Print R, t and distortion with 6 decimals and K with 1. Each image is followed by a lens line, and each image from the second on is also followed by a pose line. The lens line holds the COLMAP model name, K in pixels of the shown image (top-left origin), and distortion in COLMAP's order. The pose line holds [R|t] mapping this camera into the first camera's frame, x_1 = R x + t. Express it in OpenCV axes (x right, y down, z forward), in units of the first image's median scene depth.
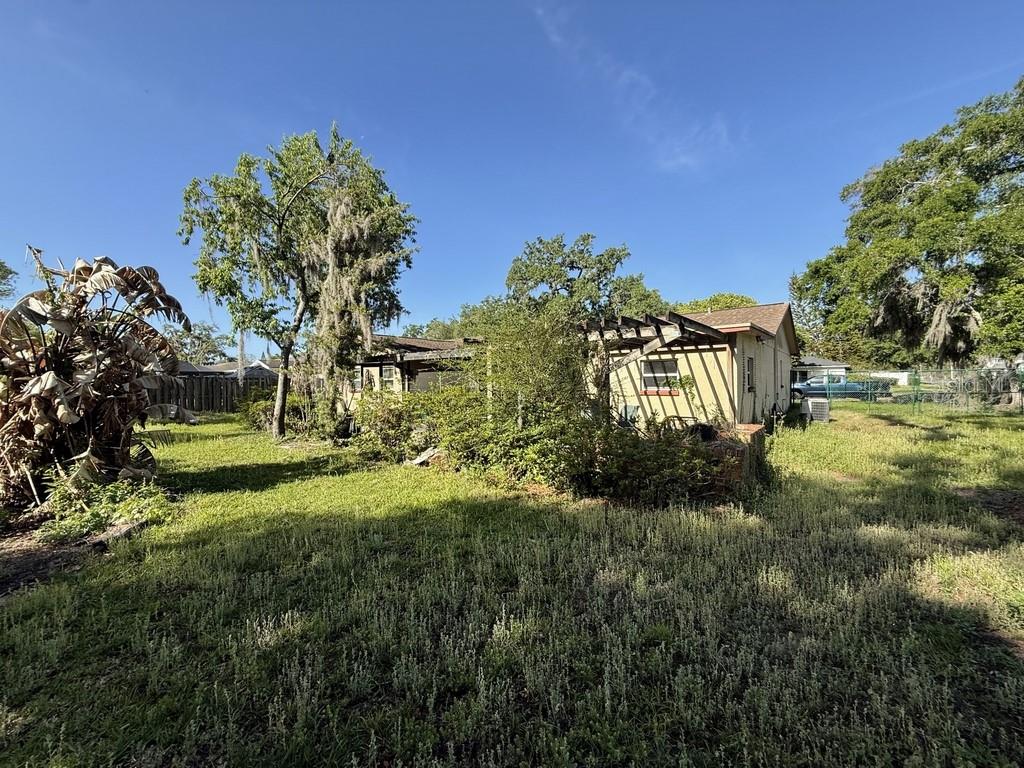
lens RADIAL K [[407.4, 0, 508.0], [0, 407.4, 384.5], [0, 0, 1]] dist [0.000319, 0.000156]
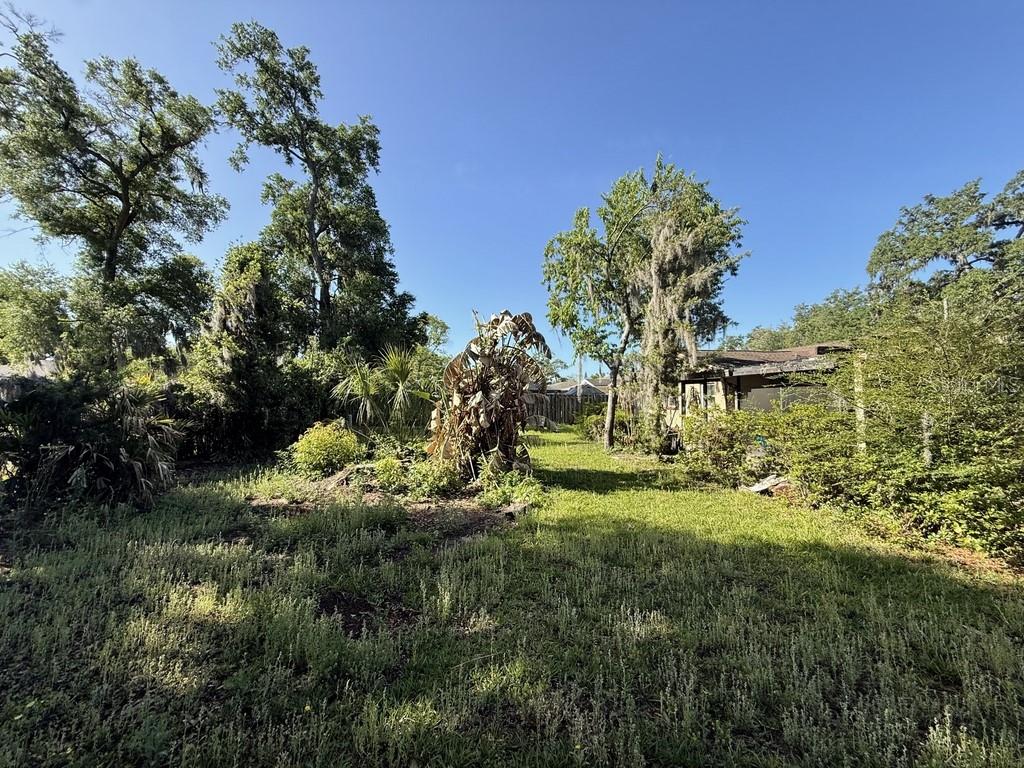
lens RADIAL K [[407.4, 0, 507.2], [0, 407.4, 381.5], [0, 0, 1]] dist [0.000319, 0.000156]
pose [[0.746248, -0.023491, -0.665253, -0.026074], [-0.008681, 0.998949, -0.045012, -0.000430], [0.665611, 0.039365, 0.745260, -0.025254]]
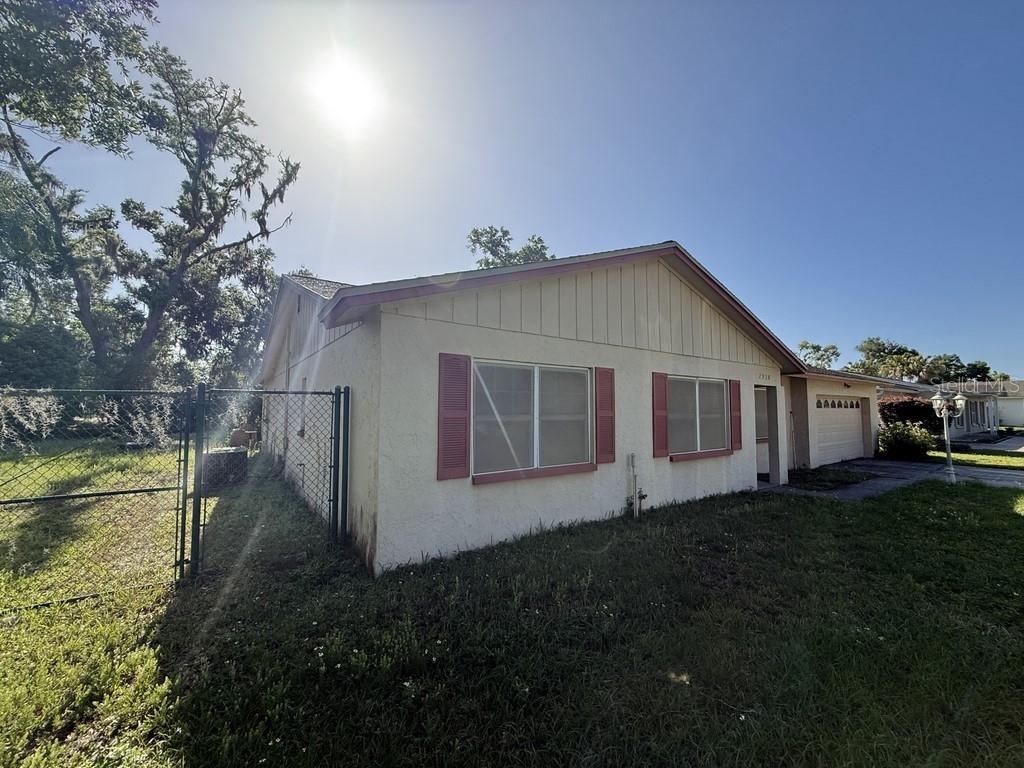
lens RADIAL K [[407.4, 0, 509.3], [0, 407.4, 381.1], [0, 0, 1]] dist [0.000319, 0.000156]
pose [[-0.271979, -0.054168, -0.960778, 1.711845], [-0.006034, 0.998491, -0.054586, -0.045980], [0.962284, -0.009049, -0.271895, 2.169349]]
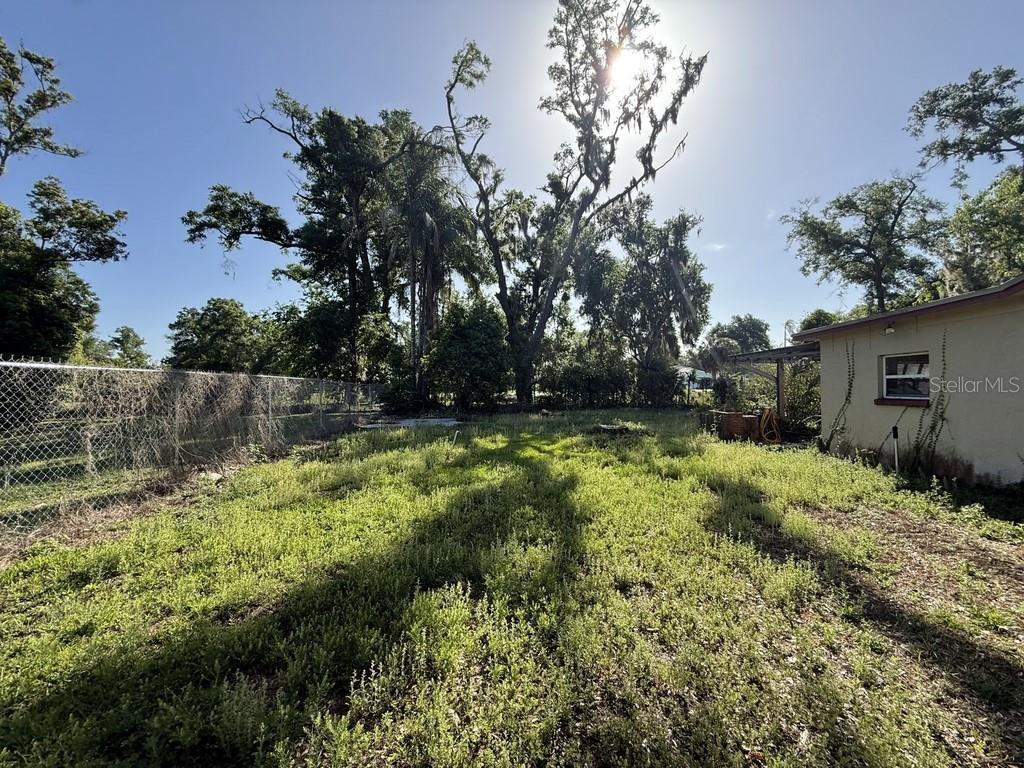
lens RADIAL K [[407.4, 0, 508.8], [0, 407.4, 380.8], [0, 0, 1]] dist [0.000319, 0.000156]
pose [[-0.815287, 0.008660, -0.578992, 1.548773], [0.009277, 0.999955, 0.001892, -0.030586], [0.578983, -0.003829, -0.815331, 1.215232]]
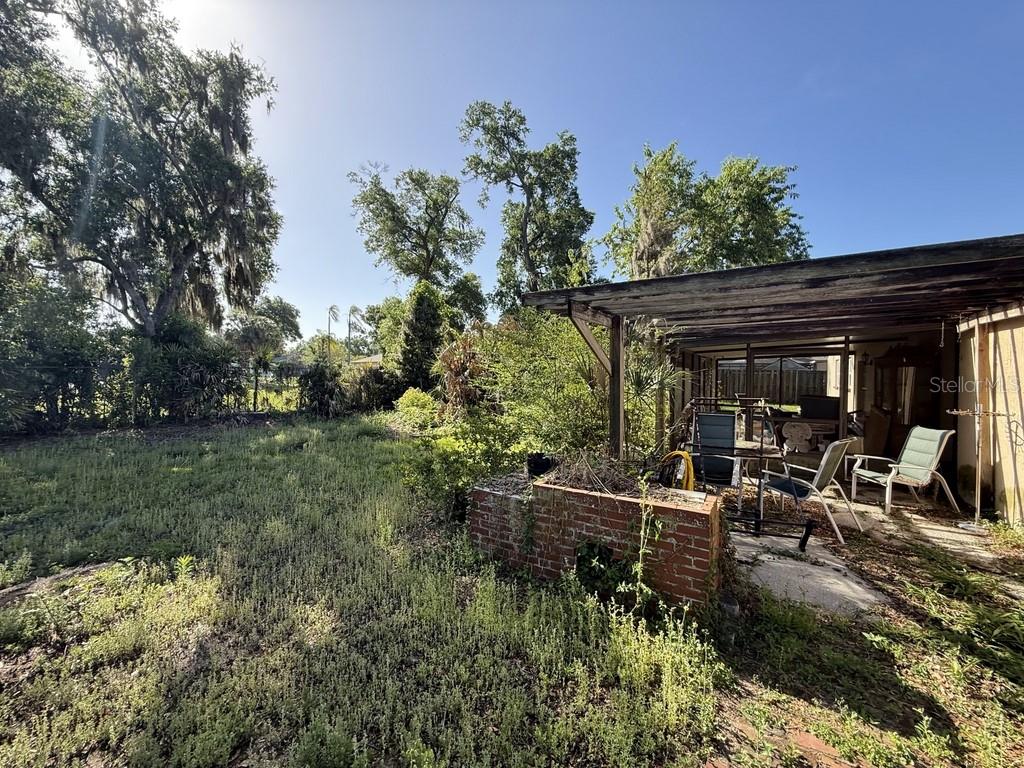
lens RADIAL K [[407.4, 0, 508.2], [0, 407.4, 382.3], [0, 0, 1]] dist [0.000319, 0.000156]
pose [[0.116894, 0.035185, -0.992521, 0.652867], [-0.013410, 0.999337, 0.033847, -0.022713], [0.993054, 0.009353, 0.117288, 0.501700]]
